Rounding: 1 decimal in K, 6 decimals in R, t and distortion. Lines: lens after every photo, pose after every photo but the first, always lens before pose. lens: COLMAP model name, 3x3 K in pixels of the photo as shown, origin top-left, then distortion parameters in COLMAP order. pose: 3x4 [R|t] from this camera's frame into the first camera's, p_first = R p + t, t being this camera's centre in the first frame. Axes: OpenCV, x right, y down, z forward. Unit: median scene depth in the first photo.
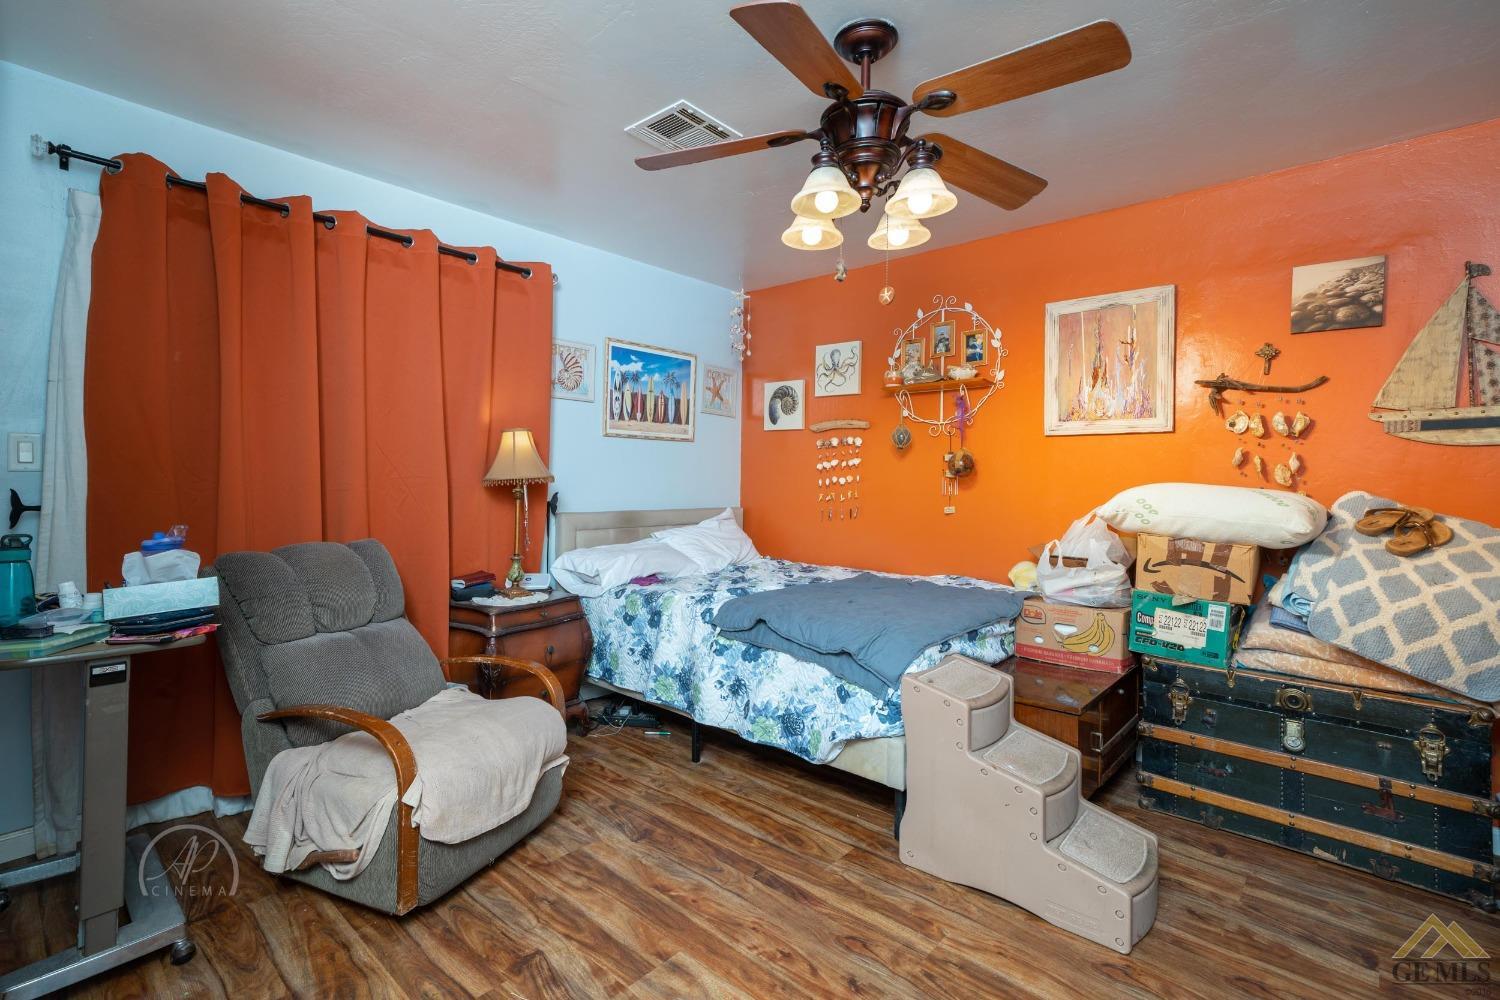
lens RADIAL K [[679.2, 0, 750.8], [0, 679.2, 484.4], [0, 0, 1]] dist [0.001711, 0.000283]
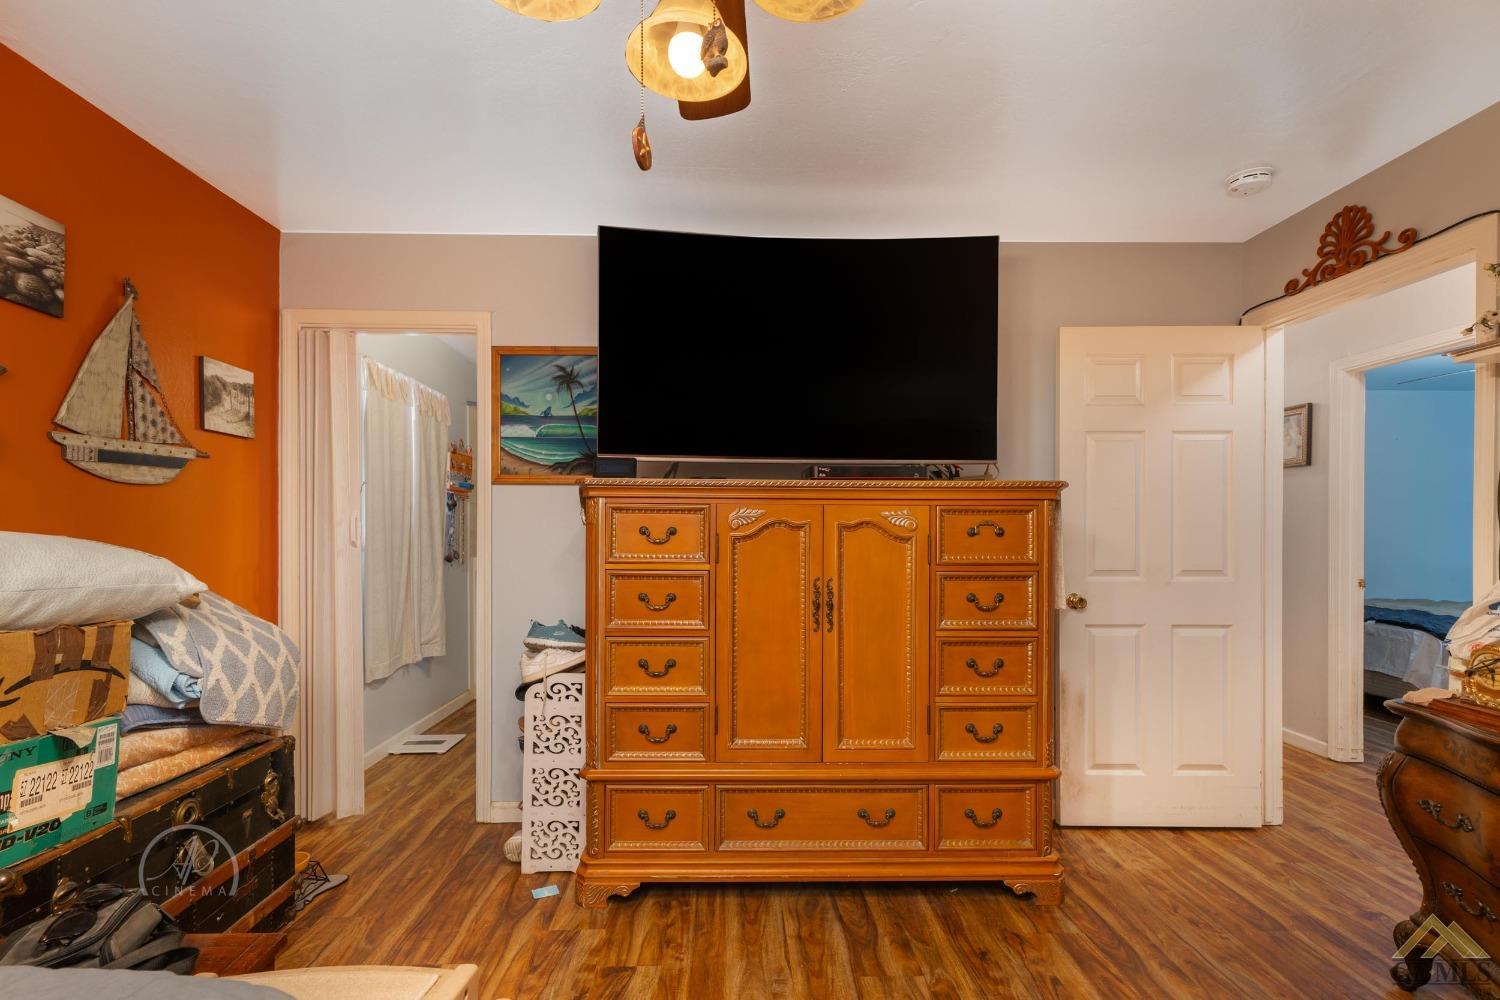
lens RADIAL K [[679.2, 0, 734.1], [0, 679.2, 540.0], [0, 0, 1]] dist [0.001711, 0.000283]
pose [[-0.670428, -0.024120, 0.741583, -0.149715], [-0.003941, 0.999573, 0.028948, -0.010579], [-0.741964, 0.016485, -0.670237, 0.976965]]
